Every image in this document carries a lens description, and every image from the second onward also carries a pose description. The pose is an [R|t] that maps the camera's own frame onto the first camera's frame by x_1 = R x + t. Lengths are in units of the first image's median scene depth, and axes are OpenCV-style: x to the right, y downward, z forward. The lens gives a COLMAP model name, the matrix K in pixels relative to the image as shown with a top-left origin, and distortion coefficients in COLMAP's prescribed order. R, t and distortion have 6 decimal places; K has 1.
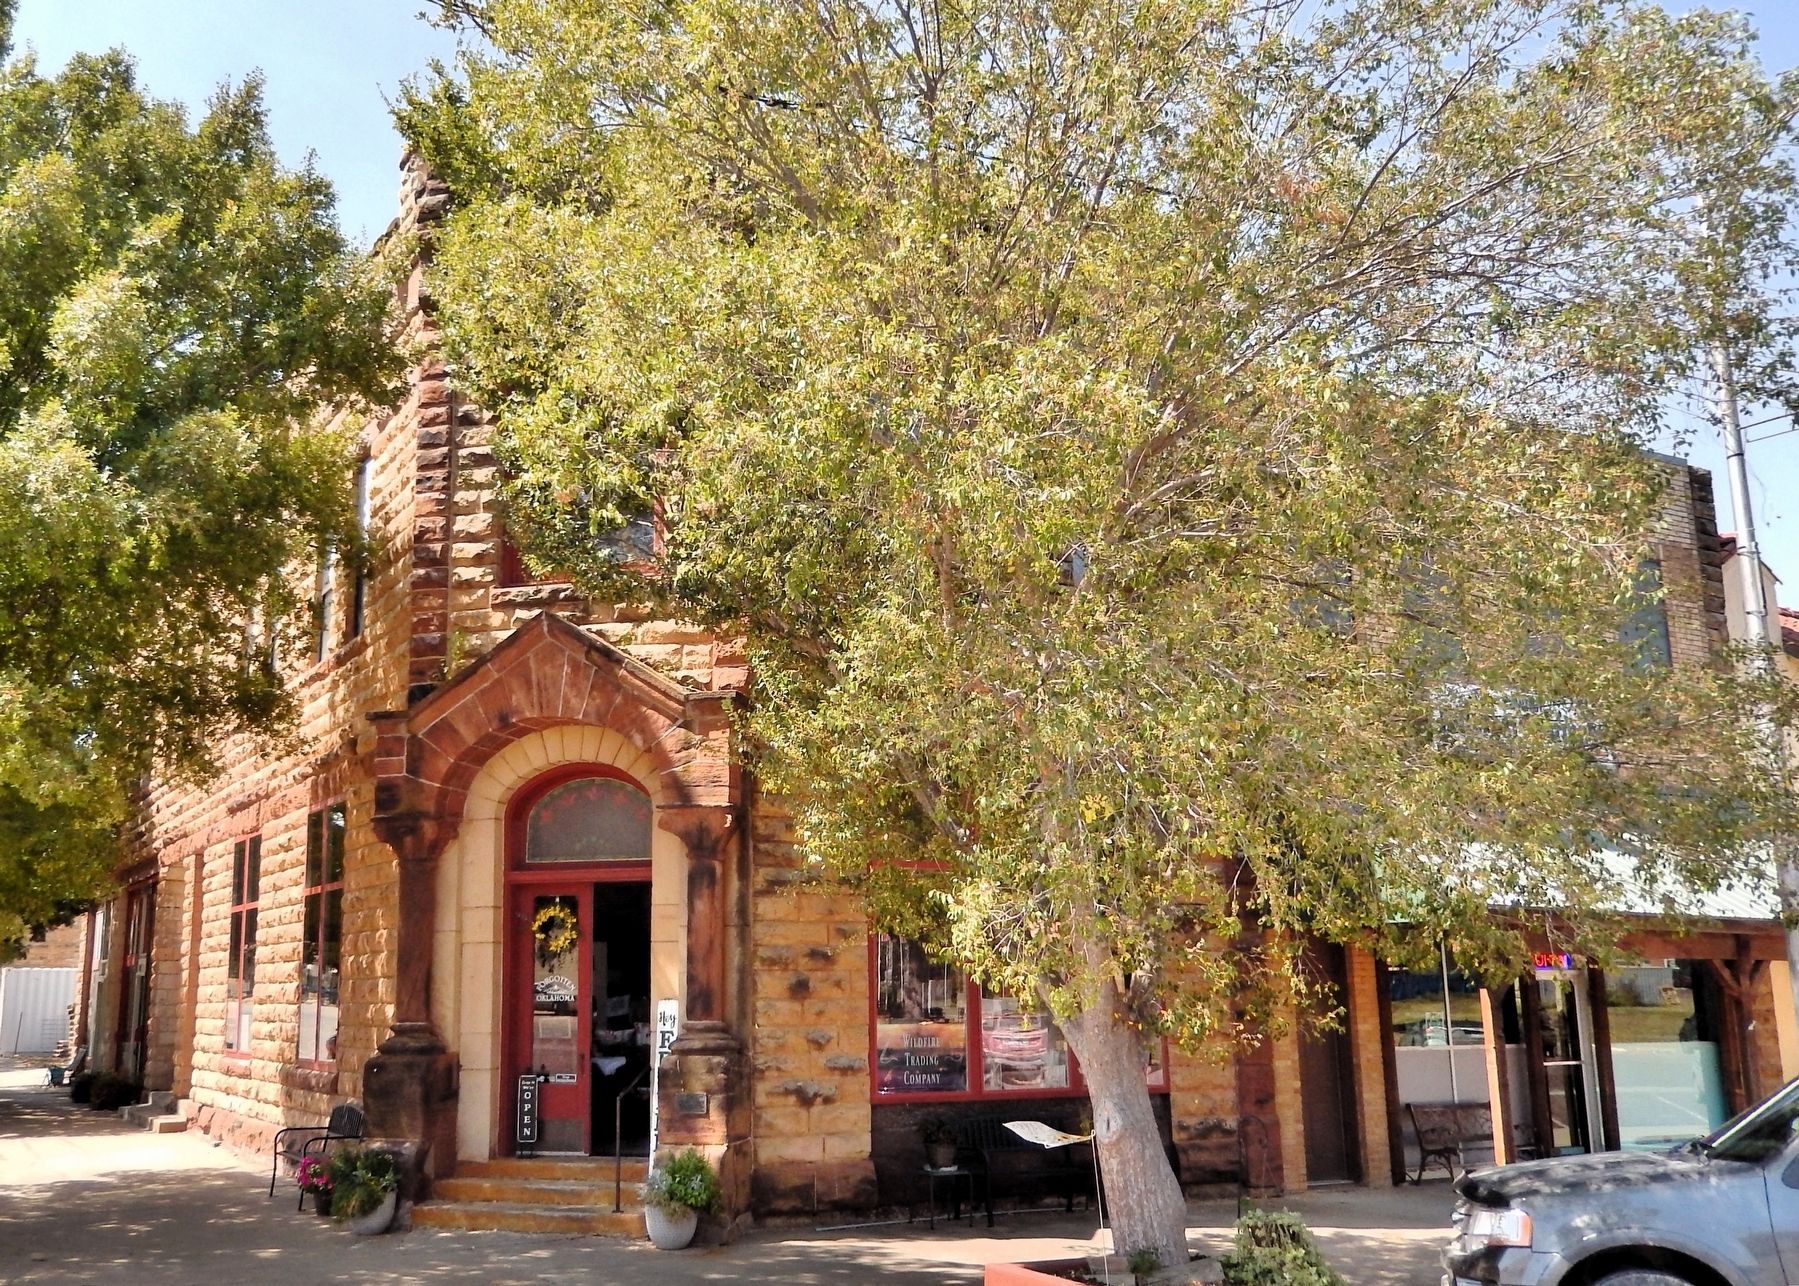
lens RADIAL K [[1837.6, 0, 899.5], [0, 1837.6, 643.0], [0, 0, 1]] dist [-0.092200, -0.001501]
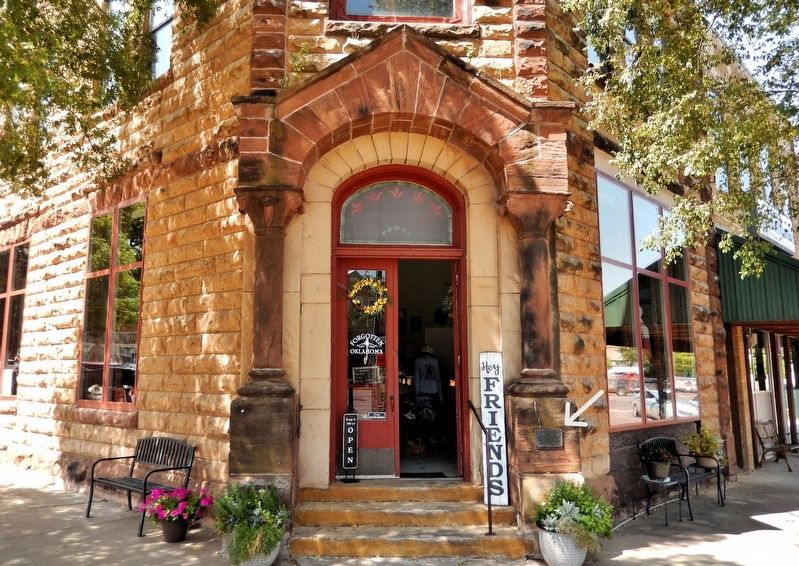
lens RADIAL K [[679.1, 0, 399.5], [0, 679.1, 283.0], [0, 0, 1]] dist [-0.035453, 0.002978]
pose [[0.953490, 0.057290, 0.295931, -0.311376], [-0.071887, 0.996663, 0.038675, 0.130334], [-0.292727, -0.058149, 0.954426, 0.562288]]
